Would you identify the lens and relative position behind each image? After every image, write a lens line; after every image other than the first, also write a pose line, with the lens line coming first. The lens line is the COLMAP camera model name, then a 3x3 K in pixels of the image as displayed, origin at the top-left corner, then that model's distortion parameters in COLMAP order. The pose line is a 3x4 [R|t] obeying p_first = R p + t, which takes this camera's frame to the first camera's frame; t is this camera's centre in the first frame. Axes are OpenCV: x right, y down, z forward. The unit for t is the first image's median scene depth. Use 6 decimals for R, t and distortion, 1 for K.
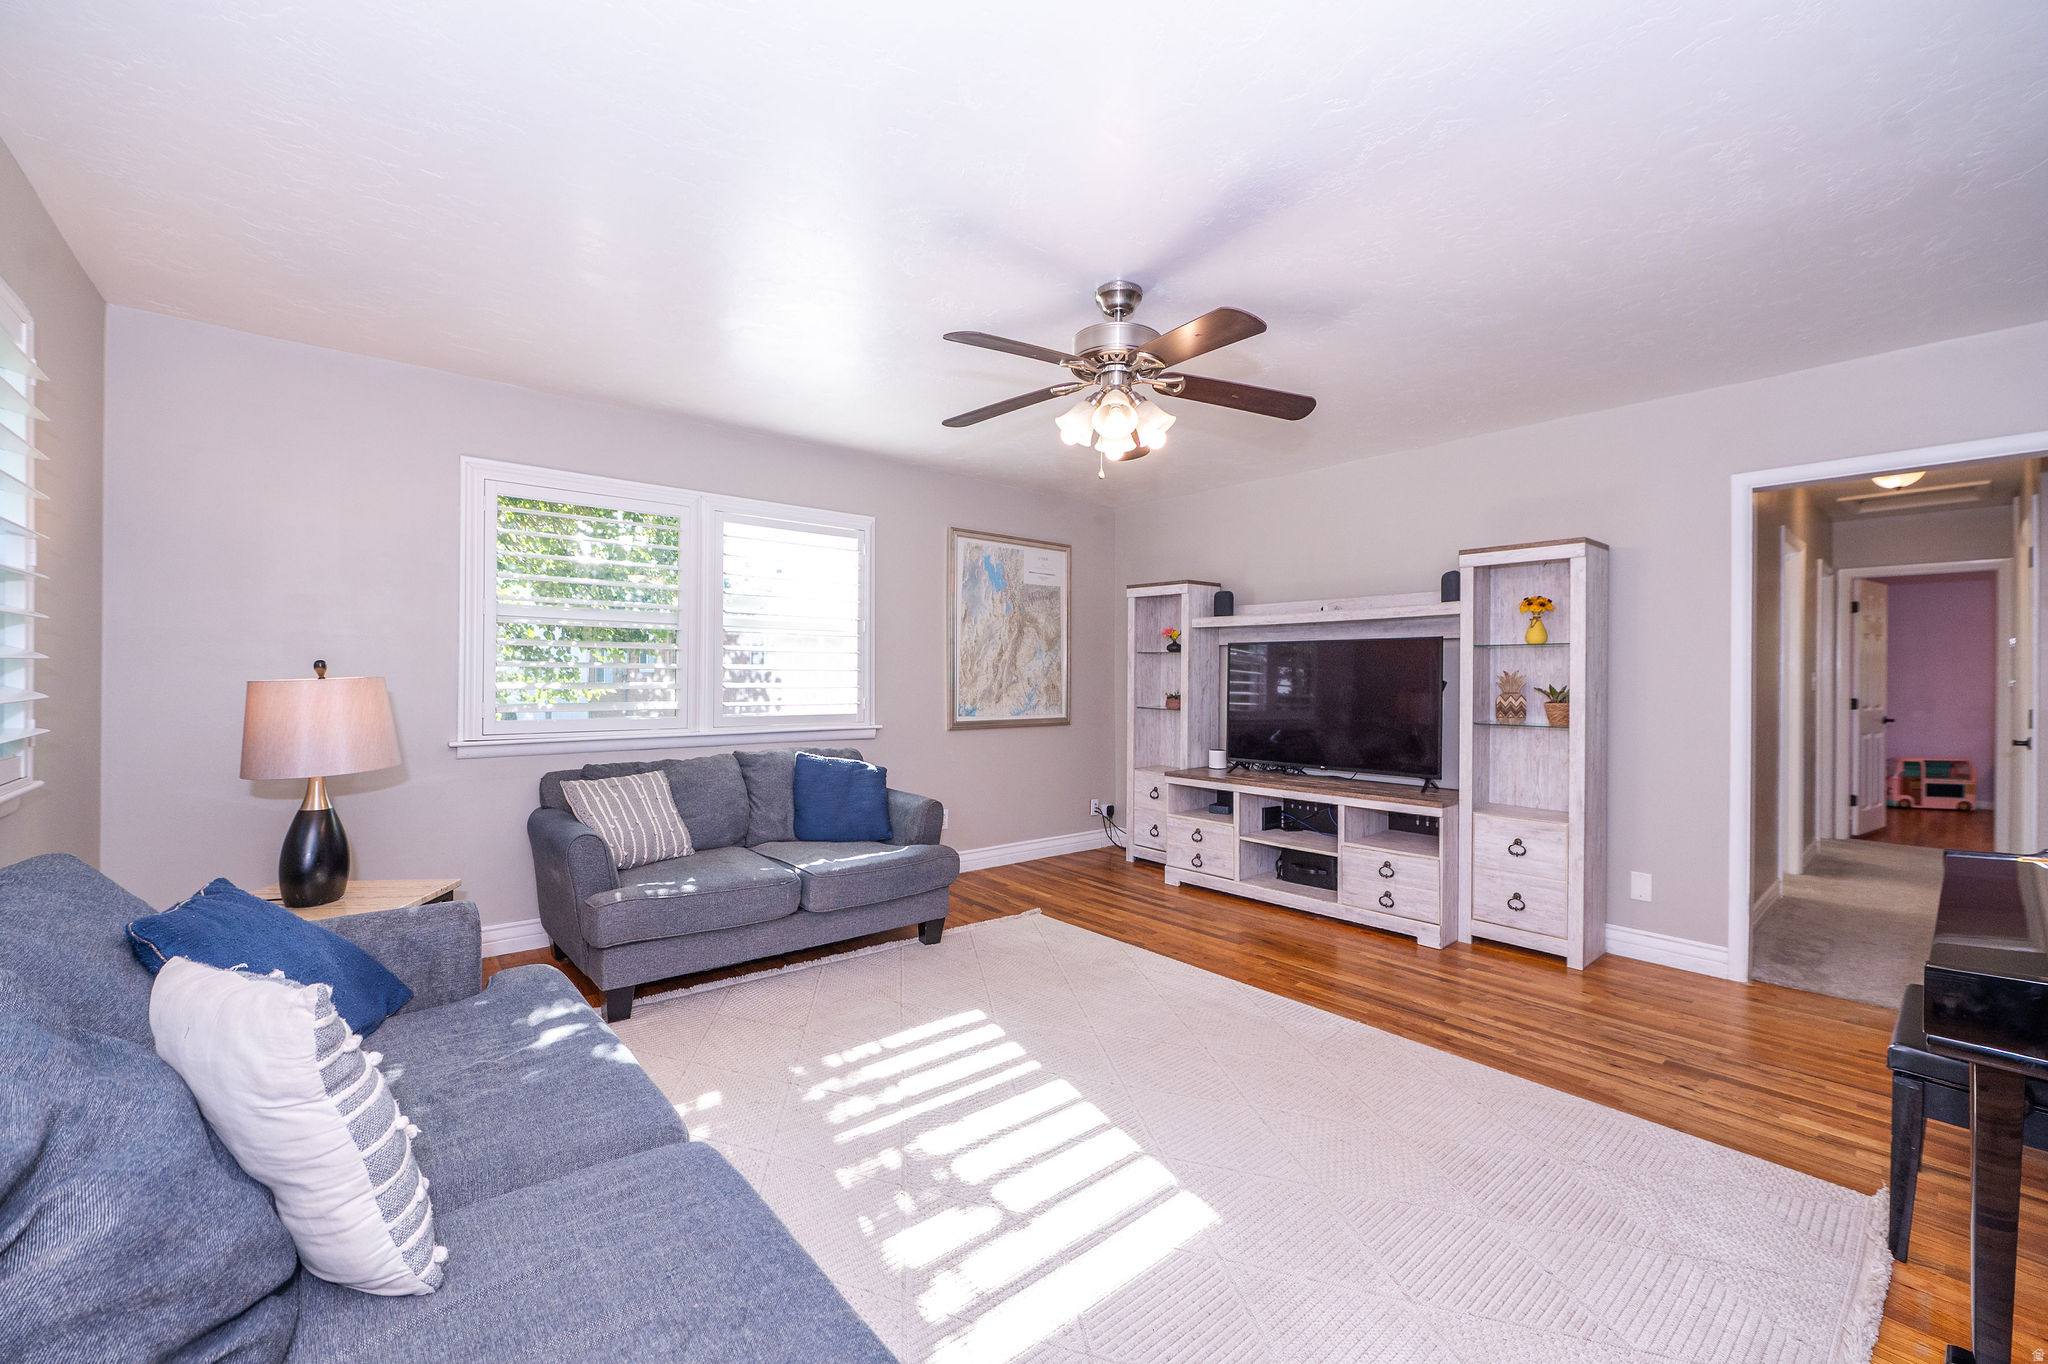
lens RADIAL K [[816.1, 0, 1025.2], [0, 816.1, 681.8], [0, 0, 1]] dist [-0.014813, 0.000270]
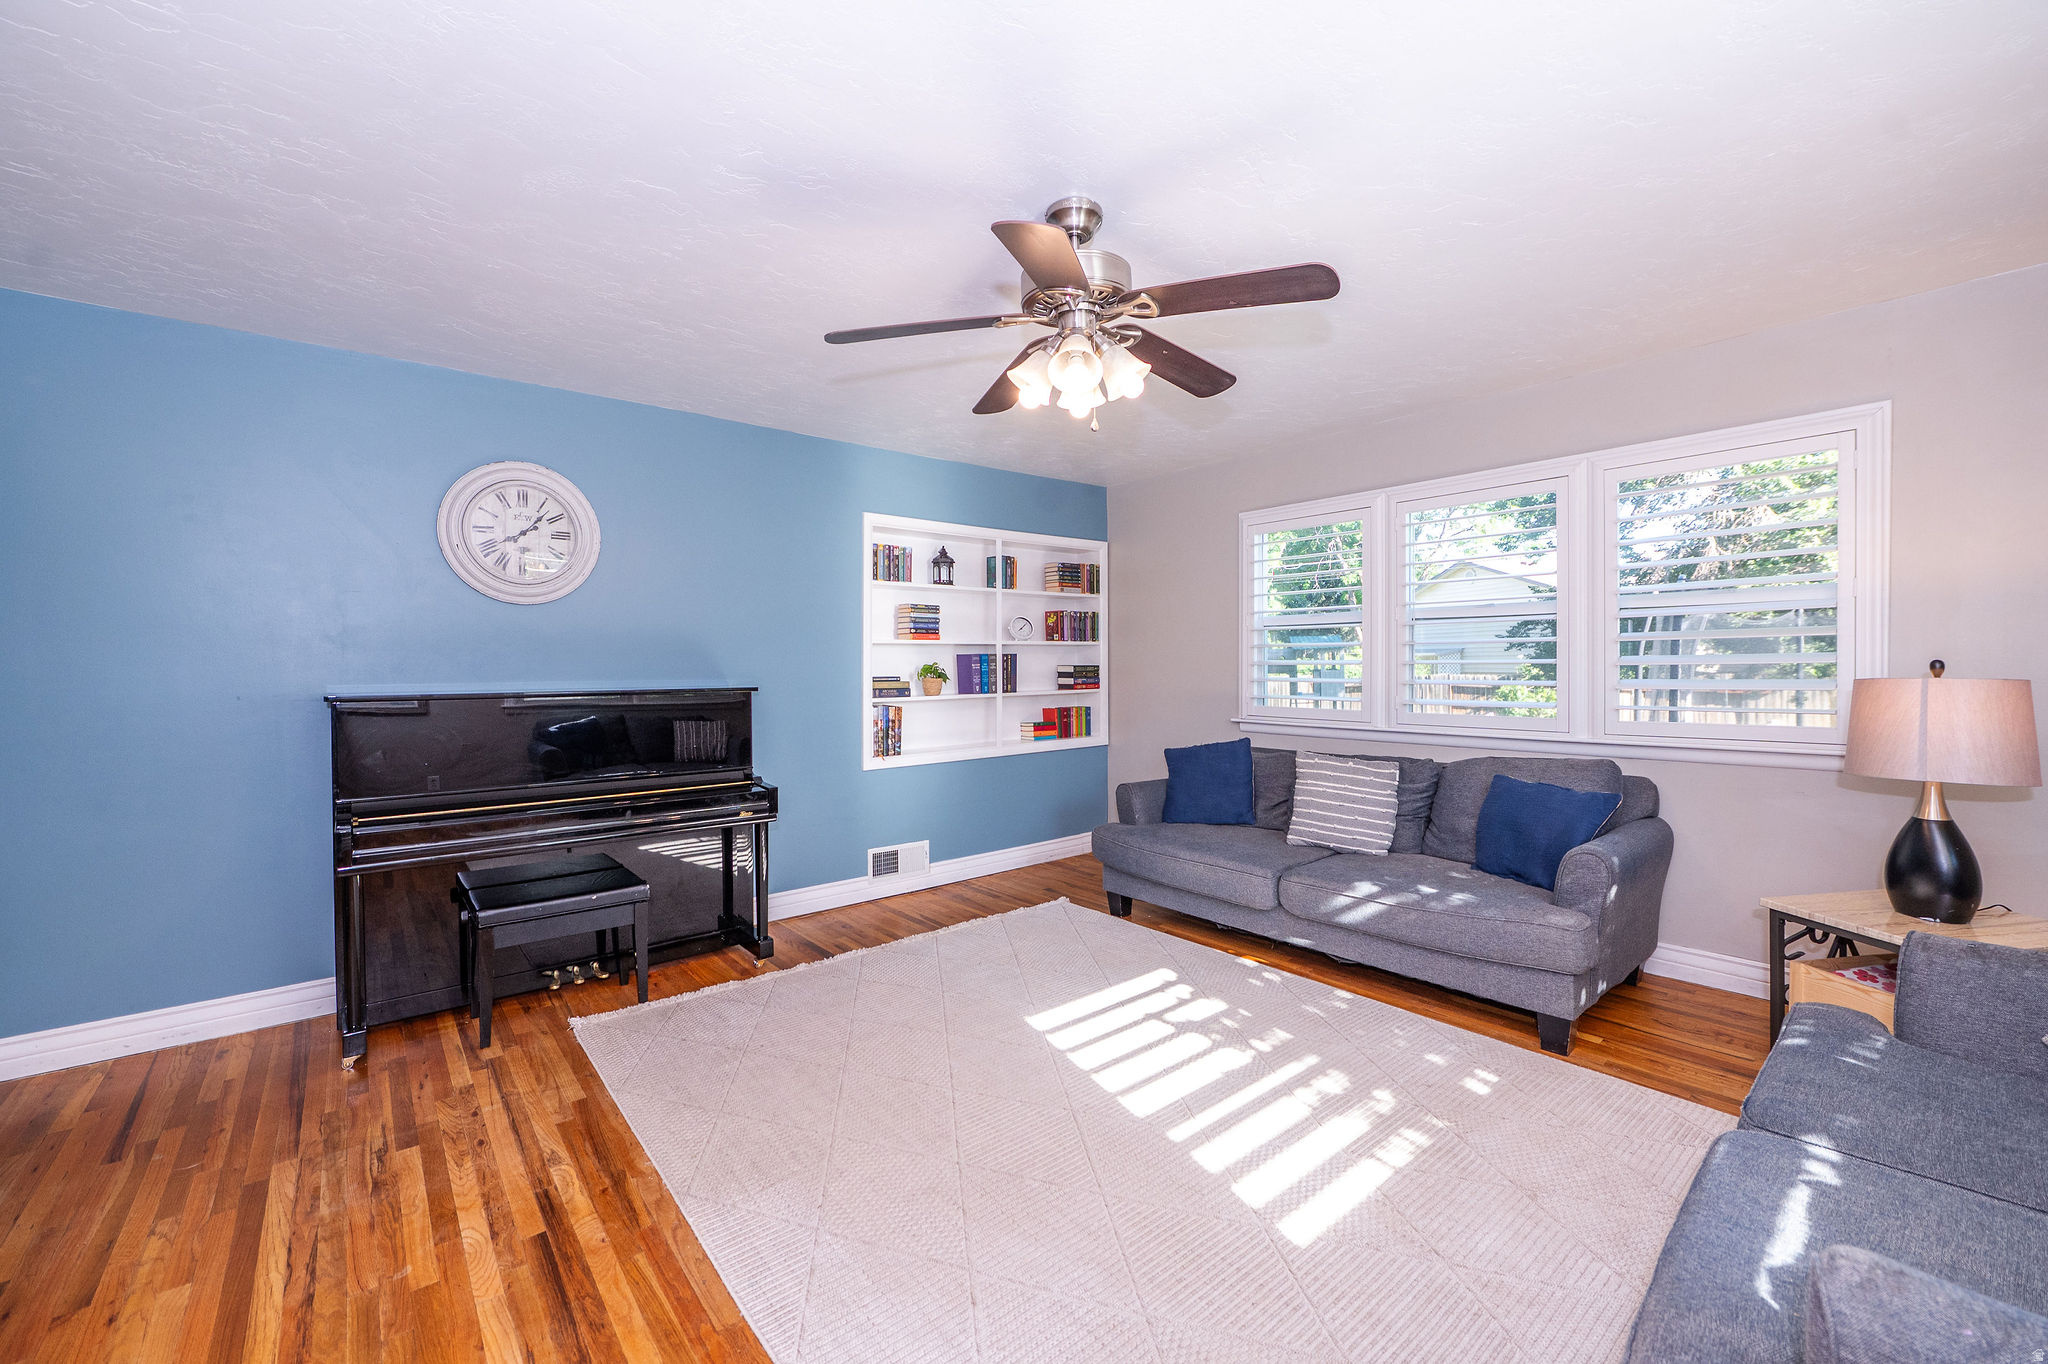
lens RADIAL K [[816.1, 0, 1028.0], [0, 816.1, 676.5], [0, 0, 1]] dist [-0.014813, 0.000270]
pose [[-0.999977, -0.000189, 0.006740, 0.119519], [-0.000032, 0.999728, 0.023329, -0.021356], [-0.006743, 0.023328, -0.999705, 1.380283]]
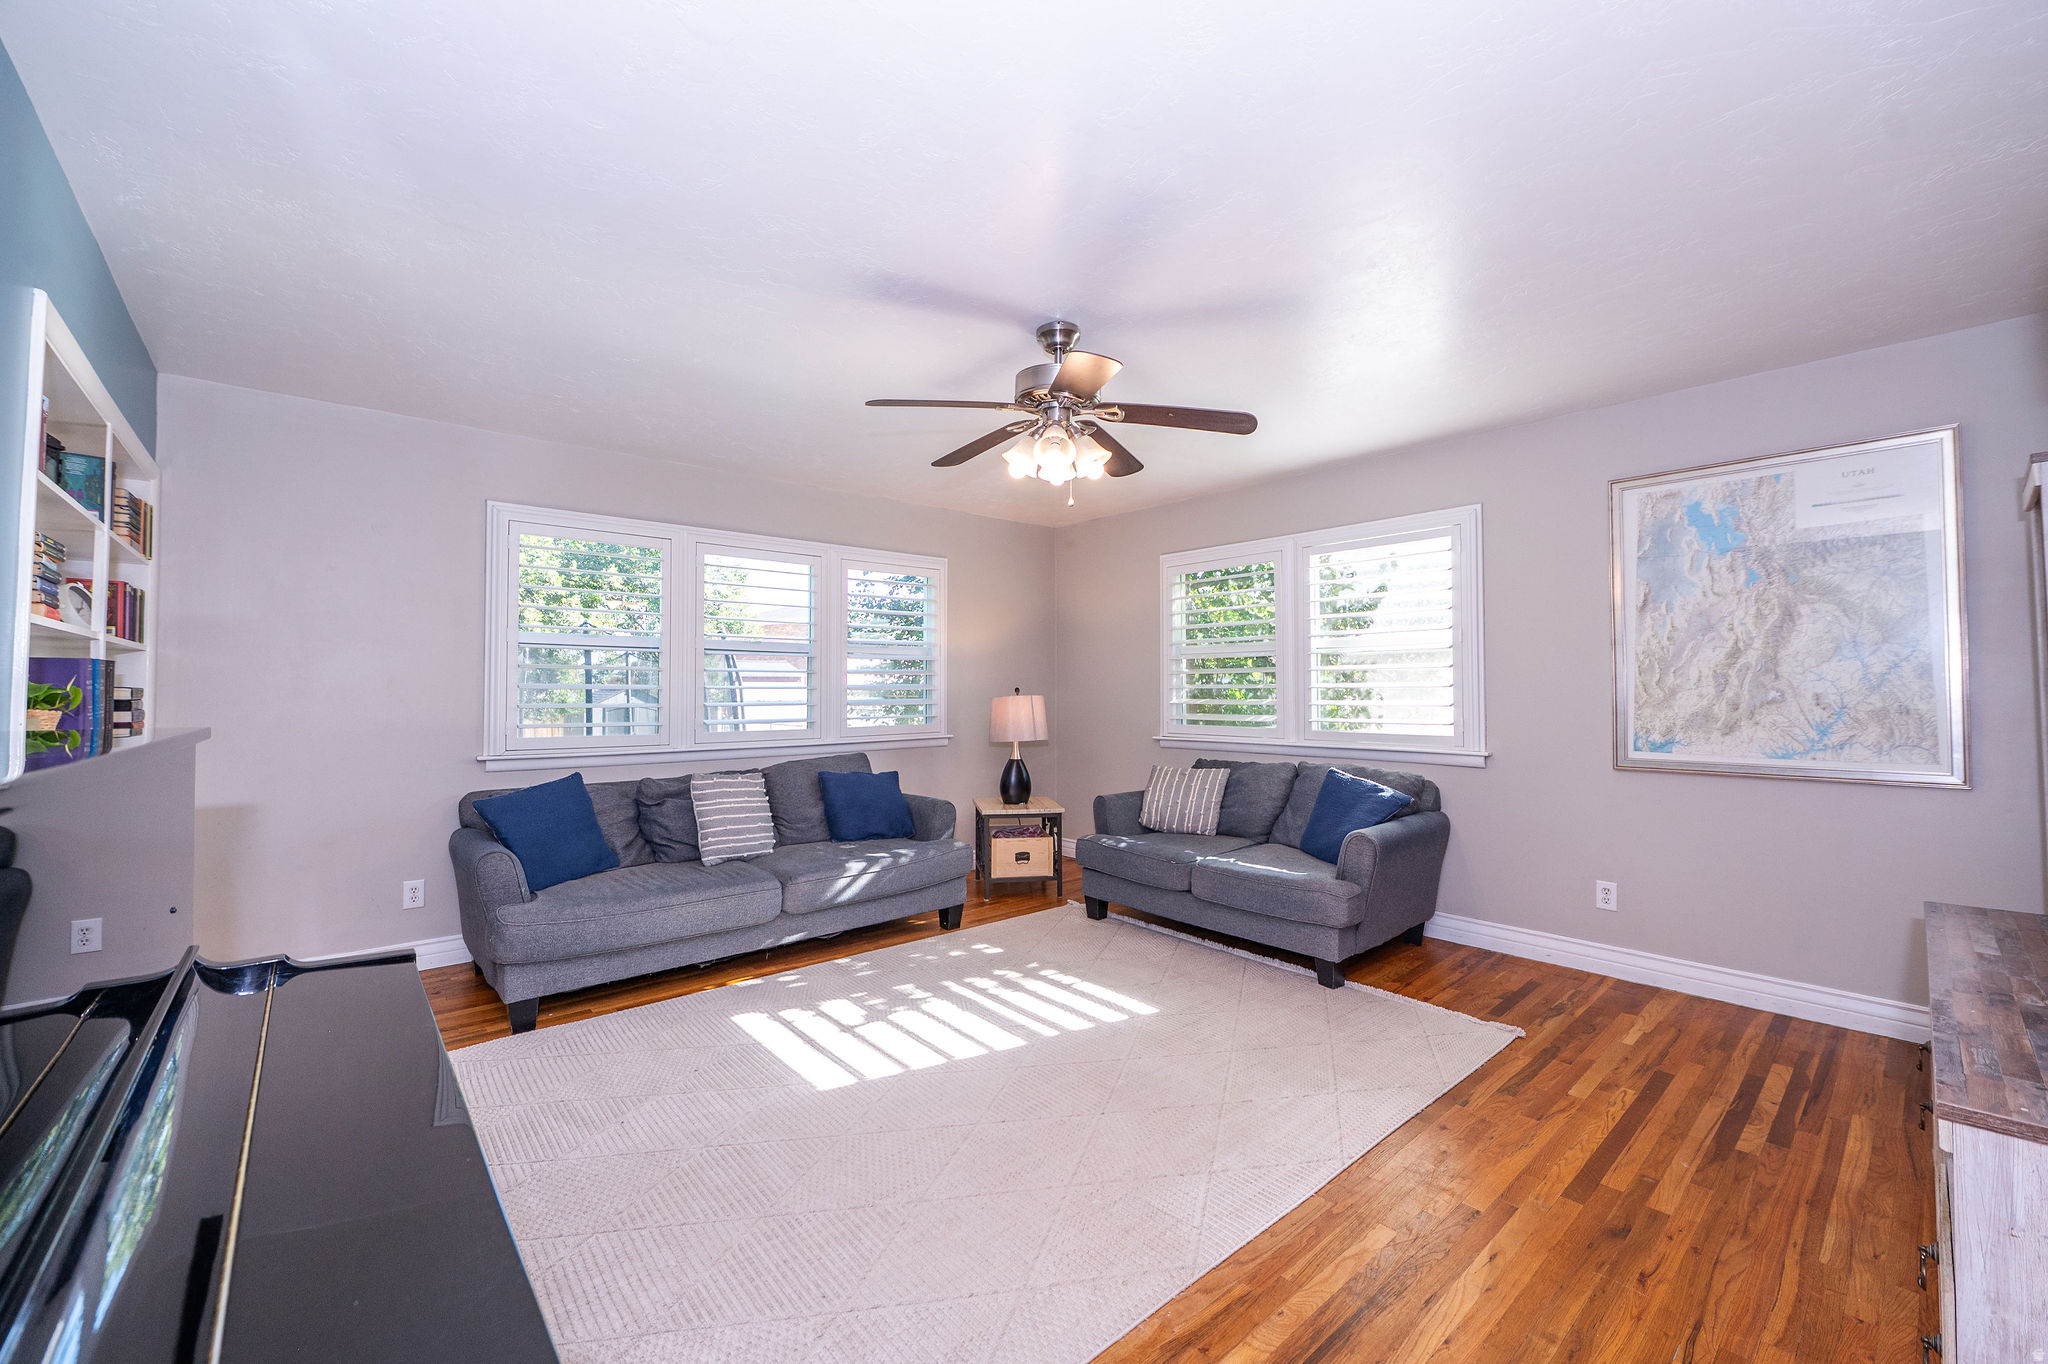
lens RADIAL K [[816.1, 0, 1023.8], [0, 816.1, 679.2], [0, 0, 1]] dist [-0.014813, 0.000270]
pose [[0.011880, -0.022471, -0.999677, 0.874559], [-0.004498, 0.999736, -0.022526, -0.000089], [0.999919, 0.004764, 0.011775, 0.710127]]
